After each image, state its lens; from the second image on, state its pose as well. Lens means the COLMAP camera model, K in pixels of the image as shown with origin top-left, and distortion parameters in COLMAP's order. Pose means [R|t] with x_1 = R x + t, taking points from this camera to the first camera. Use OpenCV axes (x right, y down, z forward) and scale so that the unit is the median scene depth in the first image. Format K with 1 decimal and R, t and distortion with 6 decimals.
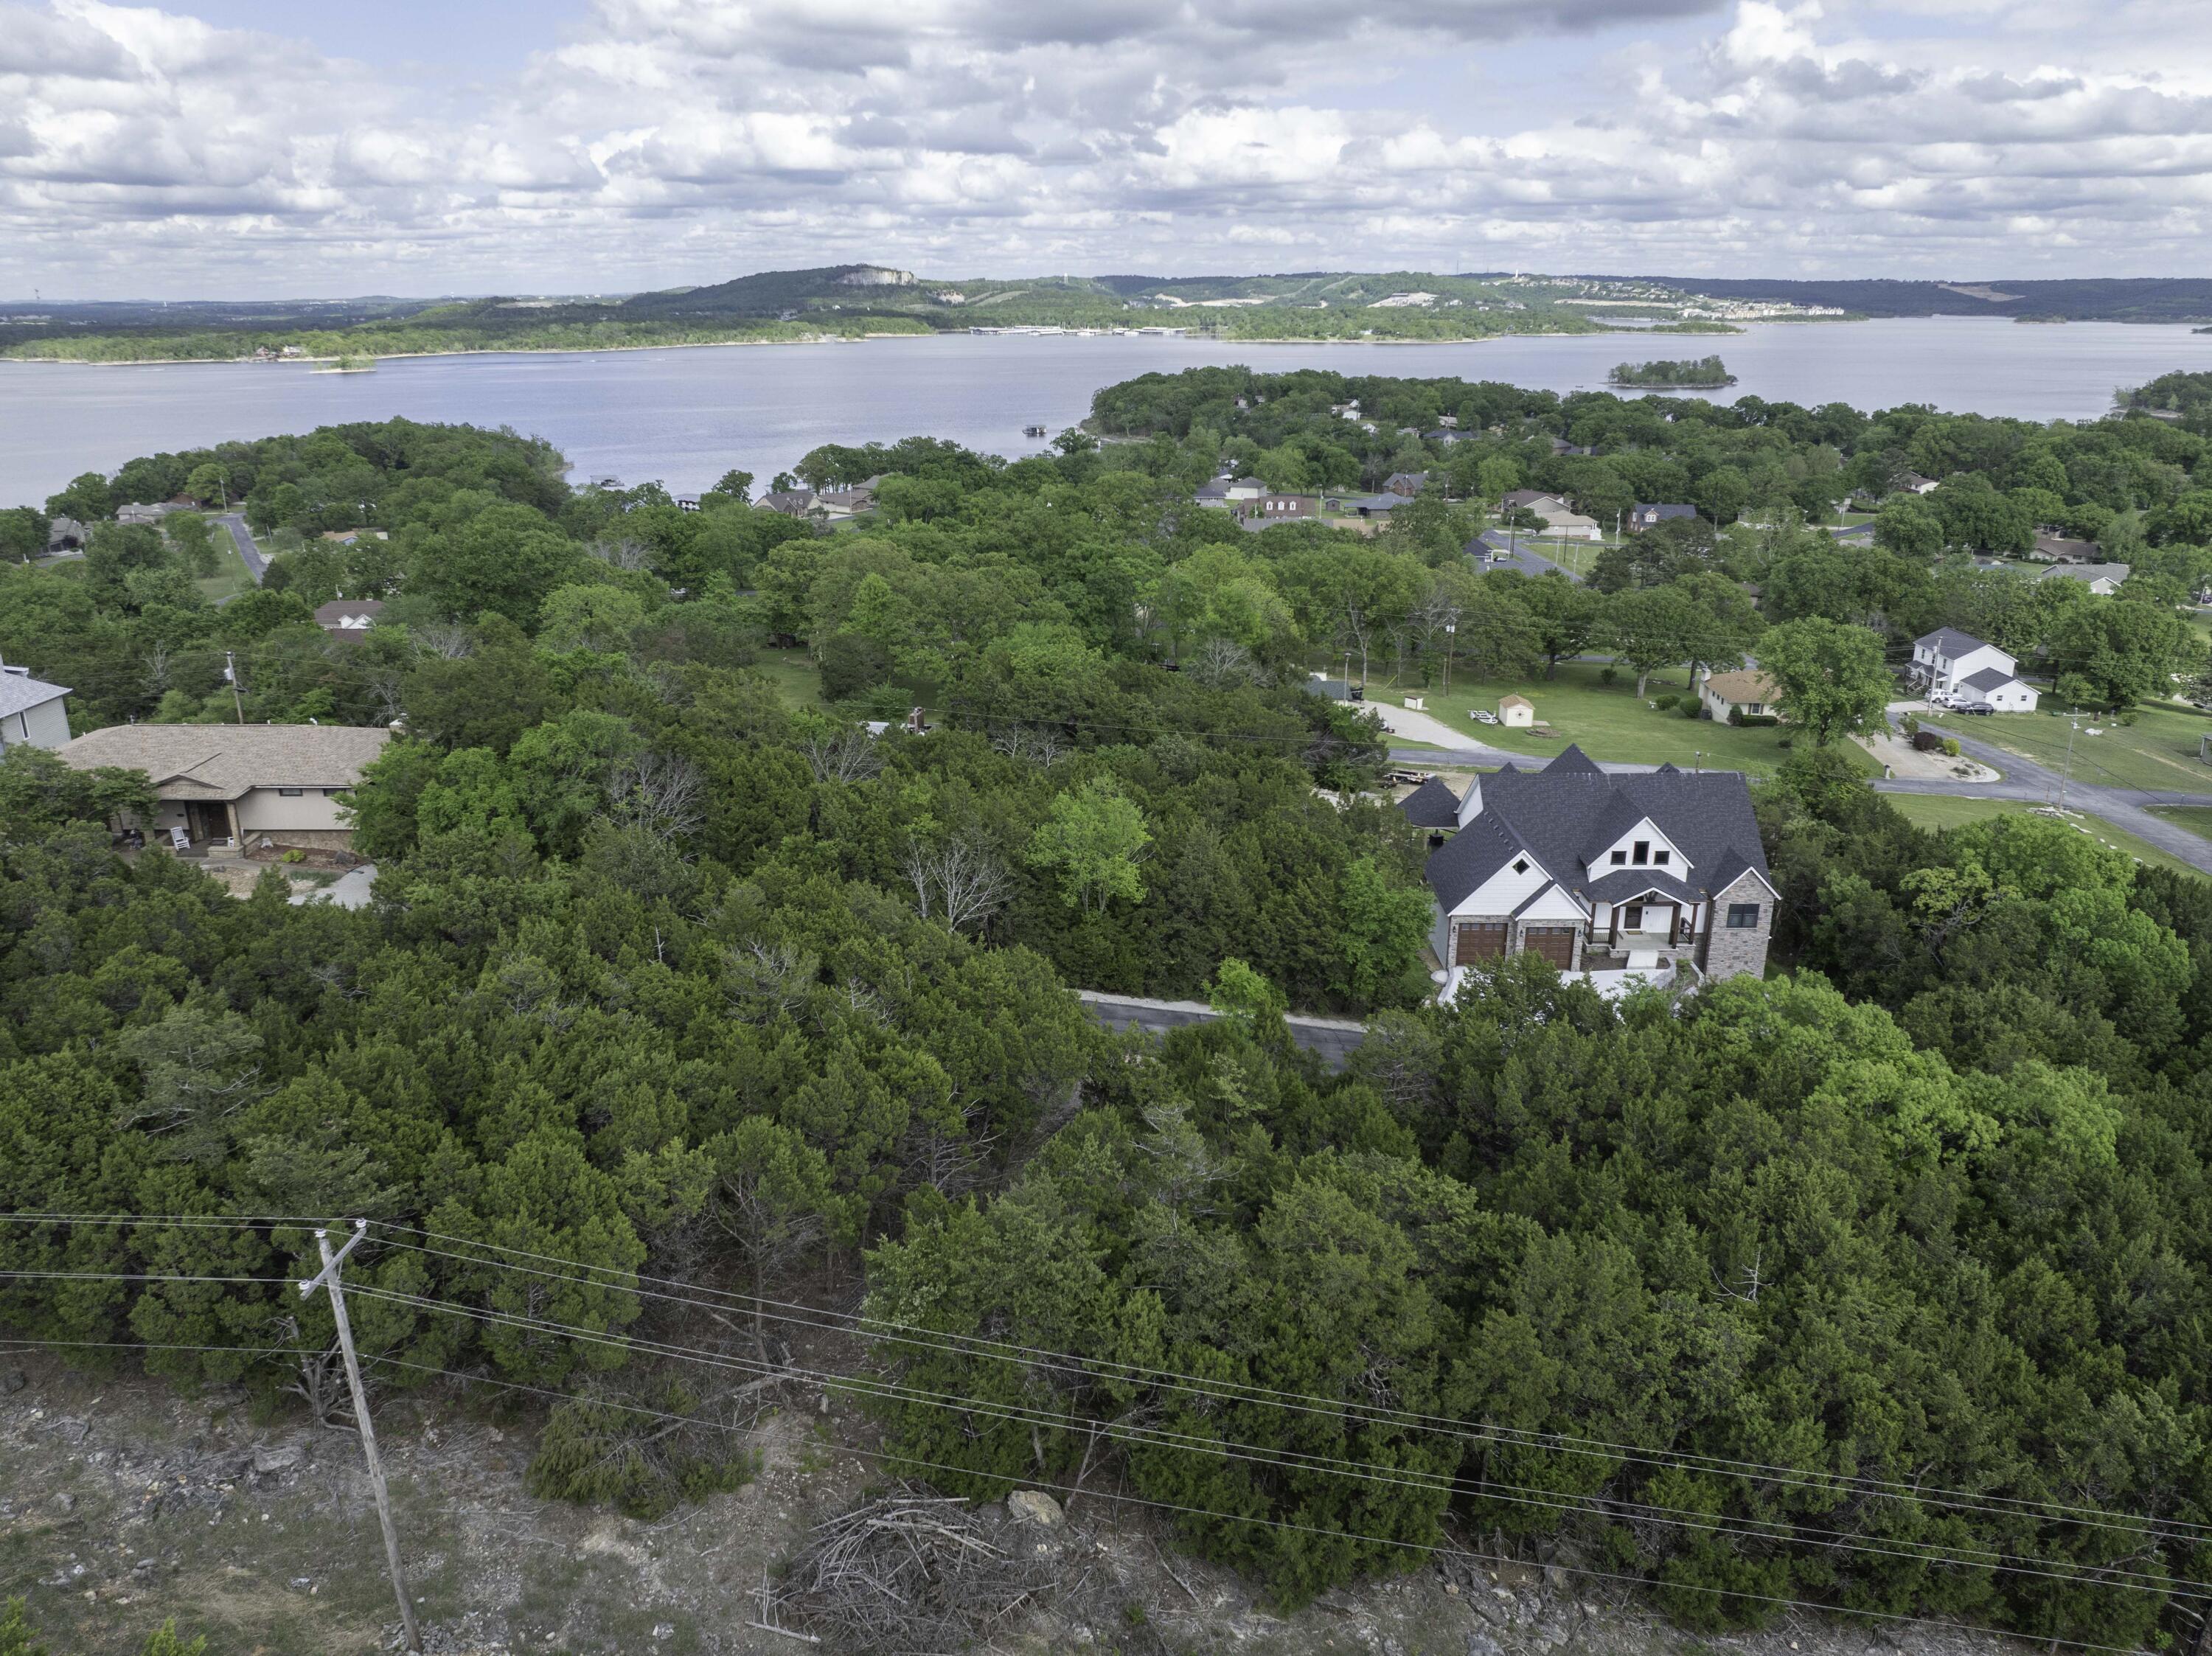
lens RADIAL K [[1559.8, 0, 1113.2], [0, 1559.8, 803.0], [0, 0, 1]] dist [-0.059451, 0.029726]
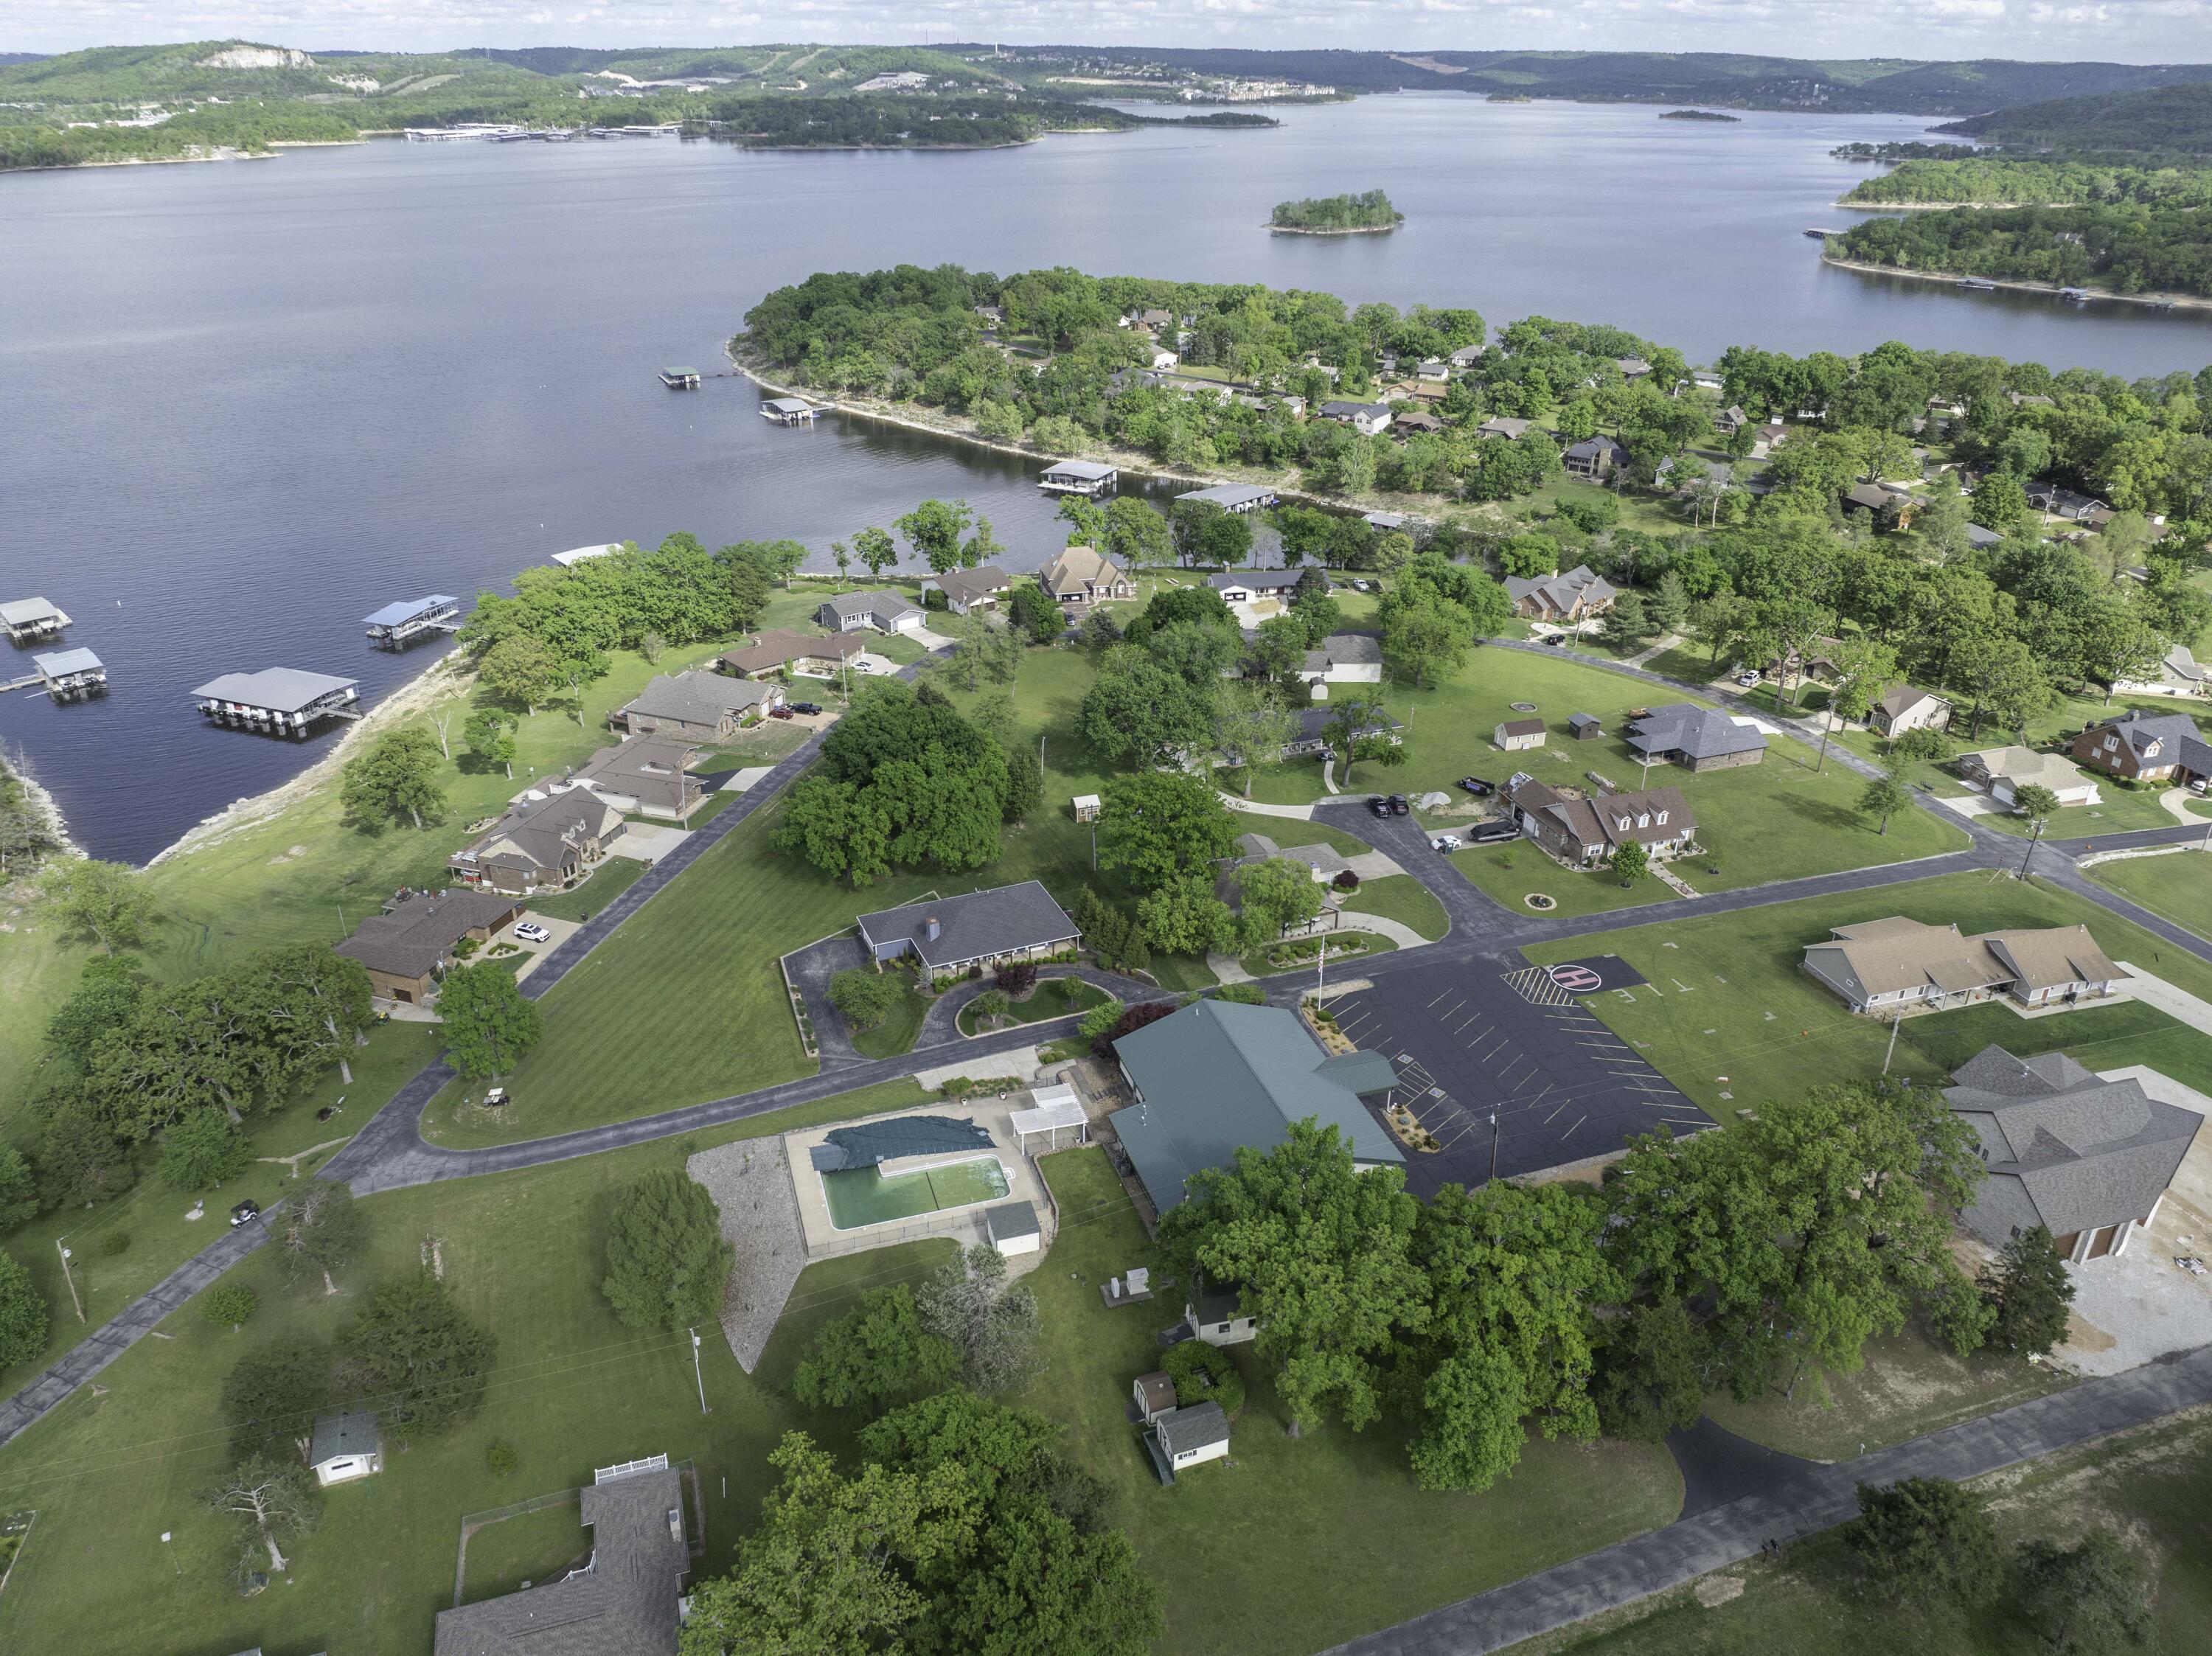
lens RADIAL K [[1559.8, 0, 1100.4], [0, 1559.8, 787.2], [0, 0, 1]] dist [-0.059451, 0.029726]
pose [[0.944238, -0.132283, 0.301522, -0.447046], [0.092729, 0.985517, 0.141978, -0.601844], [-0.315937, -0.106101, 0.942829, 1.170865]]
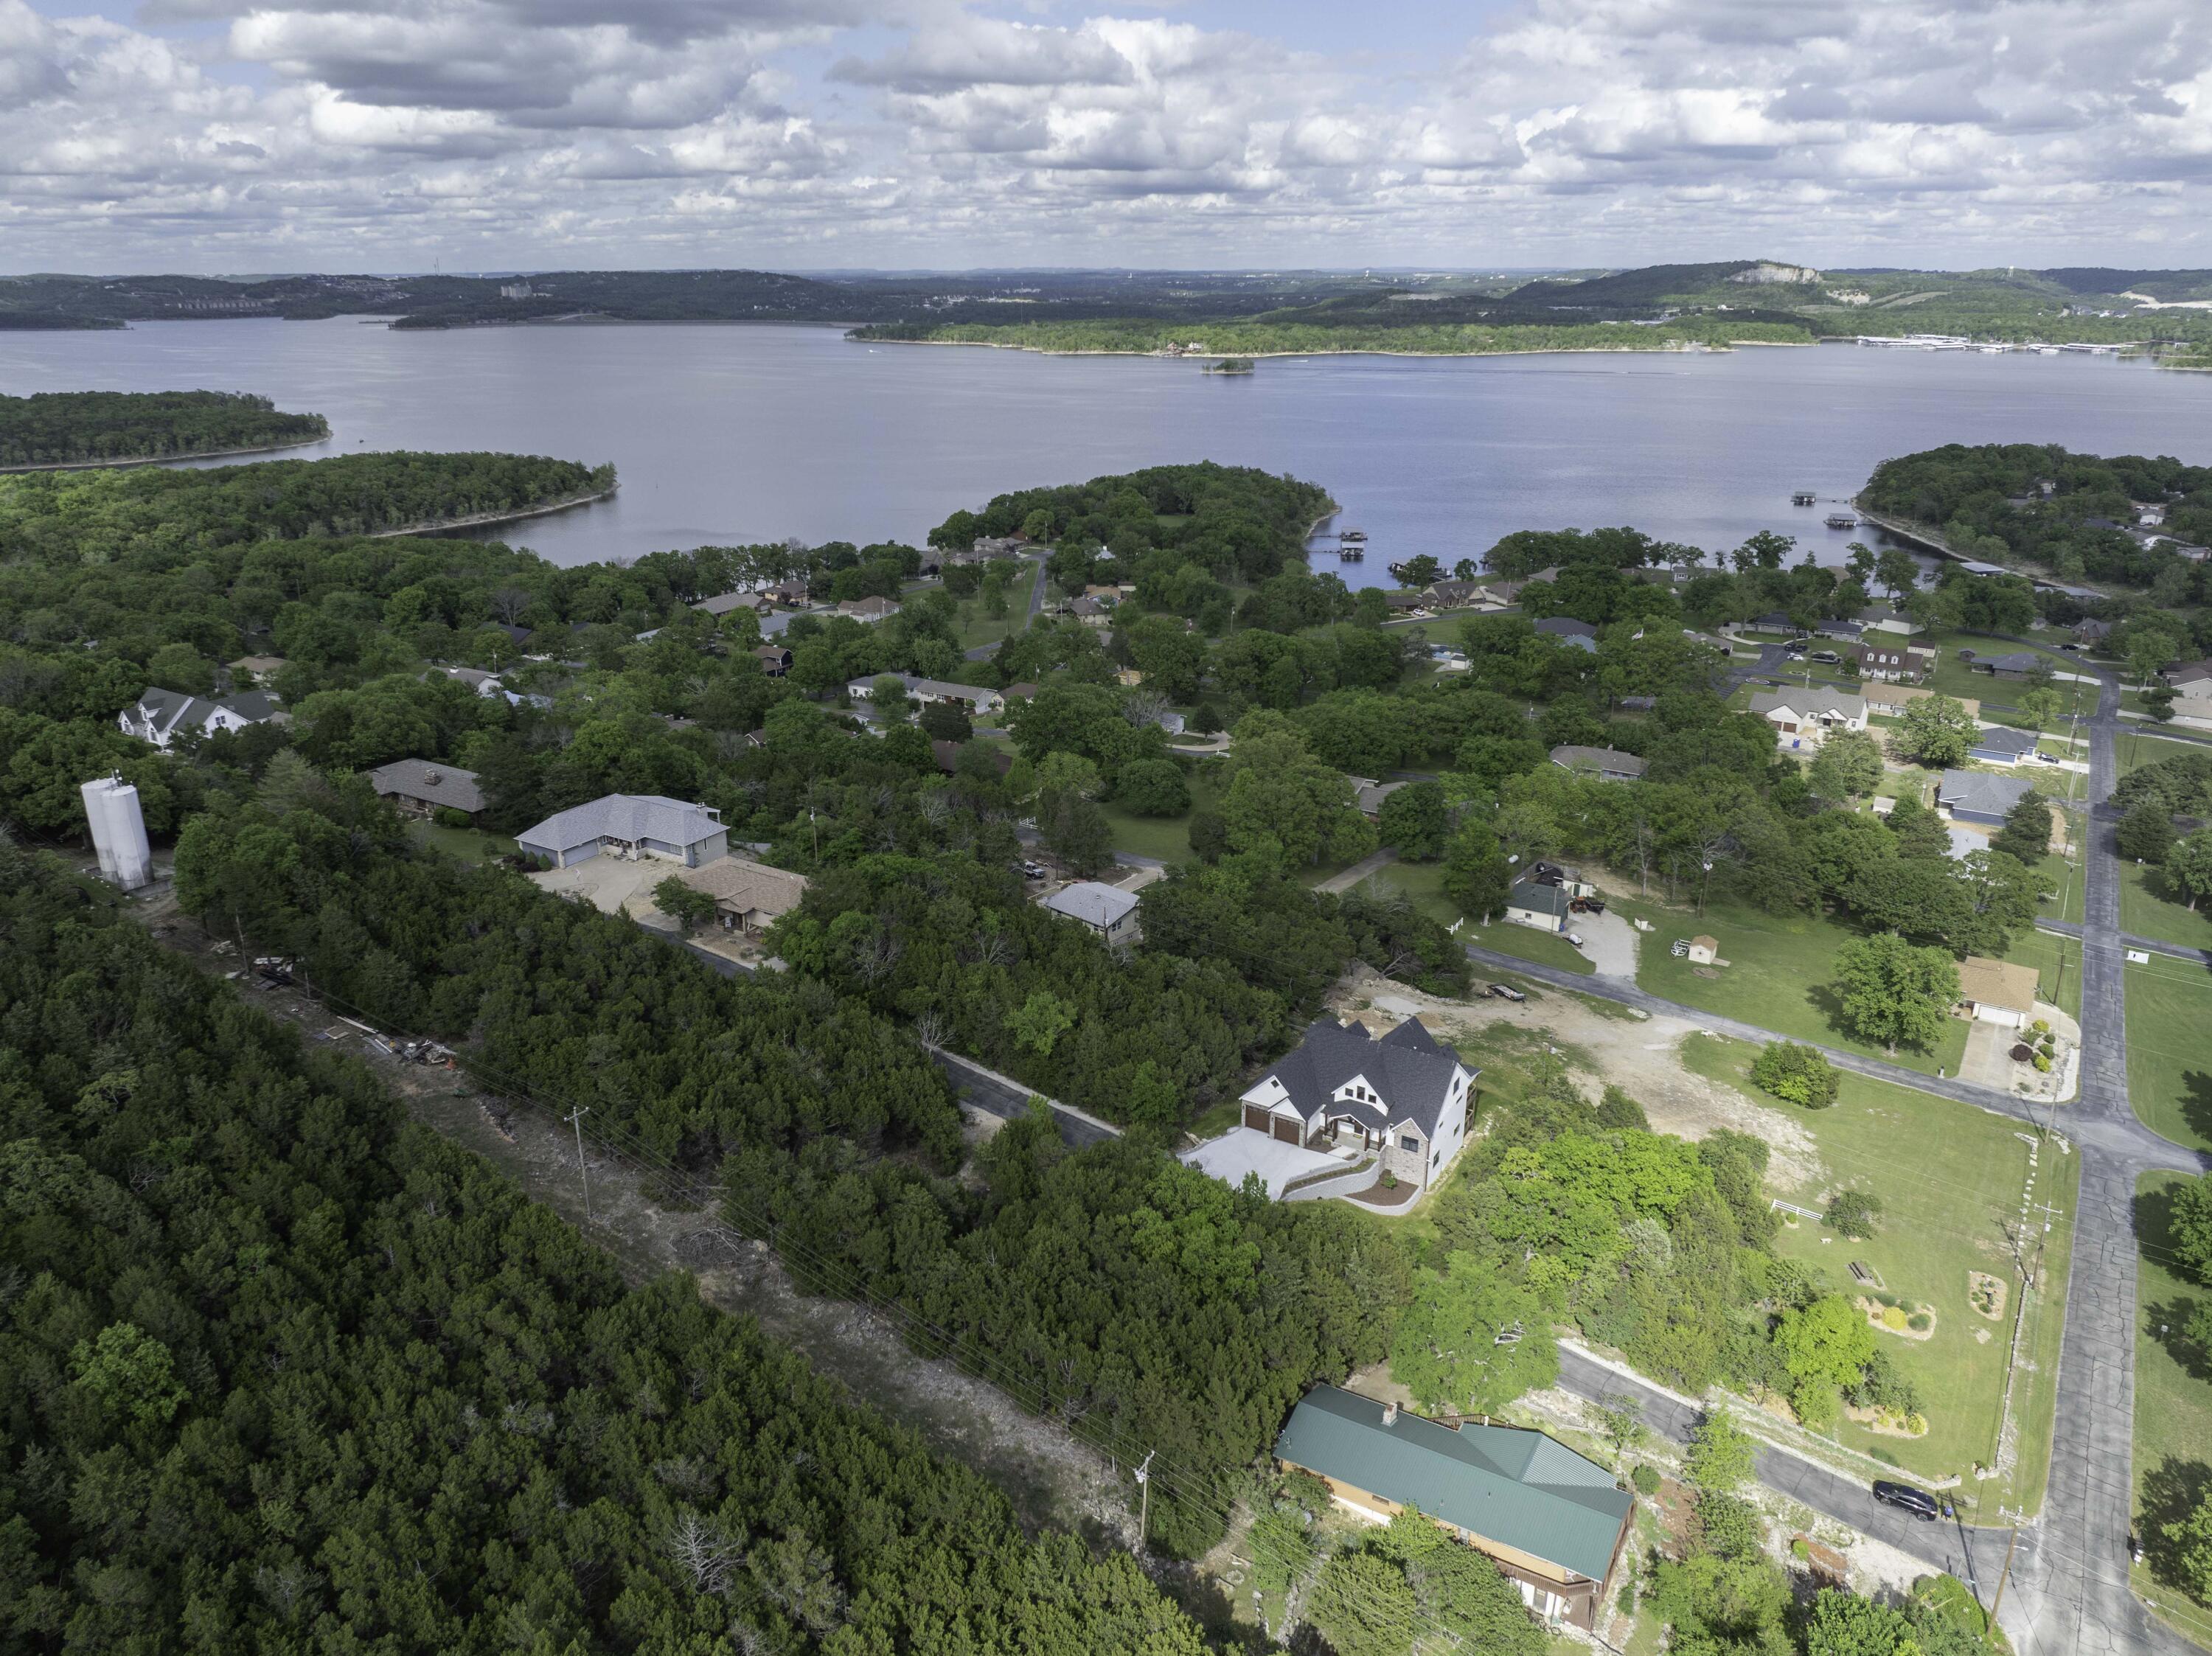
lens RADIAL K [[1559.8, 0, 1104.0], [0, 1559.8, 829.8], [0, 0, 1]] dist [-0.059451, 0.029726]
pose [[0.851245, 0.176099, -0.494340, 0.398332], [-0.159607, 0.984267, 0.075786, -0.152258], [0.499908, 0.014388, 0.865959, -0.293576]]
